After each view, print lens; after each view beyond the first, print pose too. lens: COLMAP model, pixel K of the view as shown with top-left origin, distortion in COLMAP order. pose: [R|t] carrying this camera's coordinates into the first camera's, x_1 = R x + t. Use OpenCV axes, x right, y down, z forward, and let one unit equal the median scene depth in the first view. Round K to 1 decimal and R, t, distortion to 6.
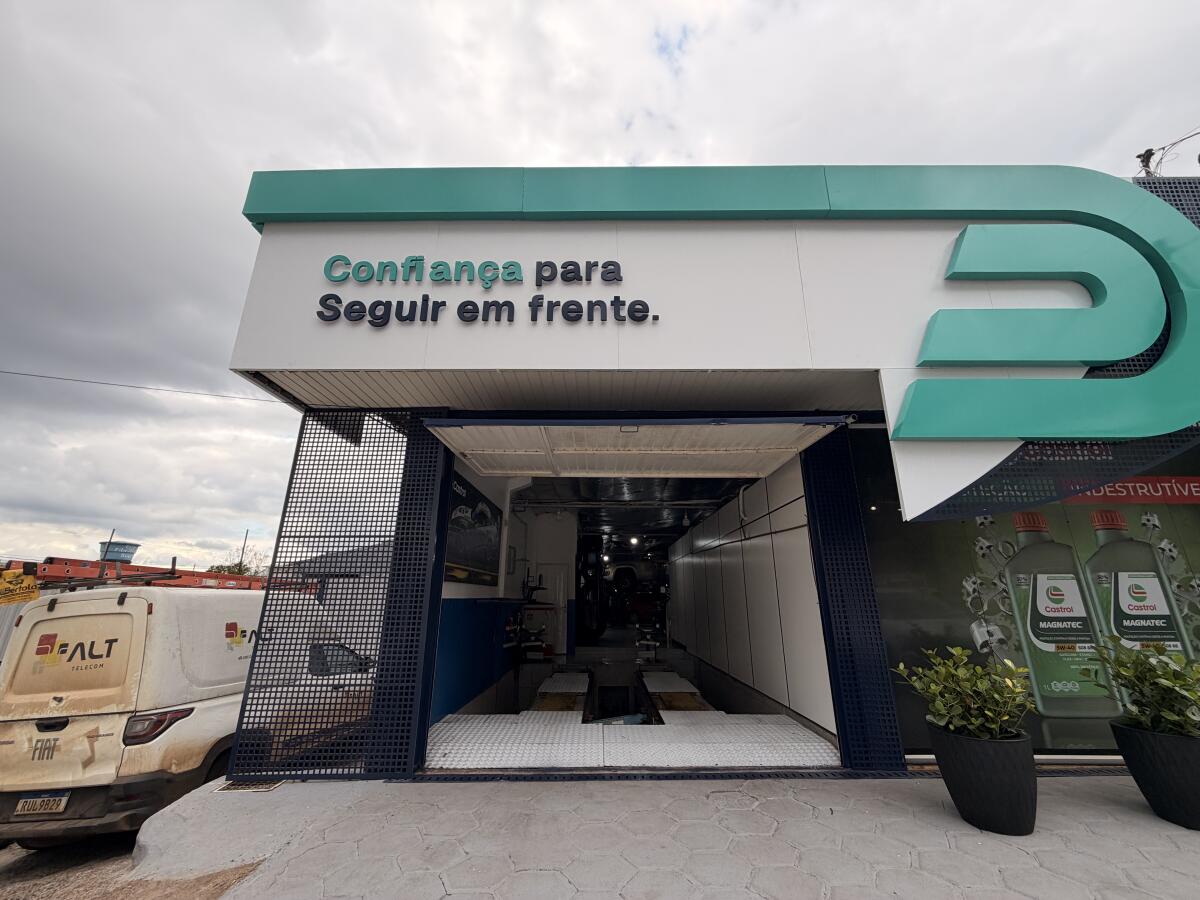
lens RADIAL K [[474.4, 0, 595.3], [0, 474.4, 451.4], [0, 0, 1]] dist [-0.000591, -0.000179]
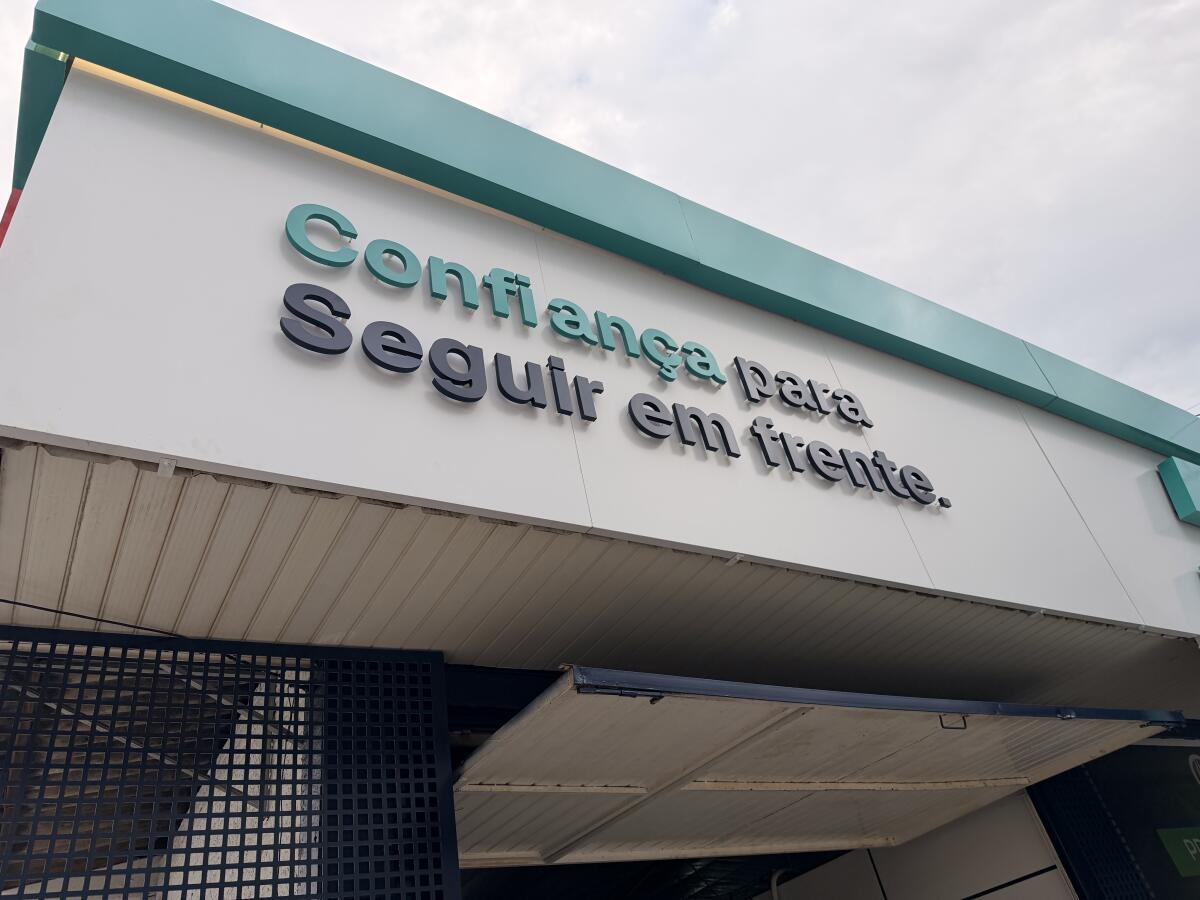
lens RADIAL K [[836.2, 0, 591.9], [0, 836.2, 446.9], [0, 0, 1]] dist [0.073659, -0.124617]
pose [[0.848331, 0.196451, 0.491673, -0.628854], [0.026134, 0.911951, -0.409466, 0.033537], [-0.528821, 0.360212, 0.768502, 0.426954]]
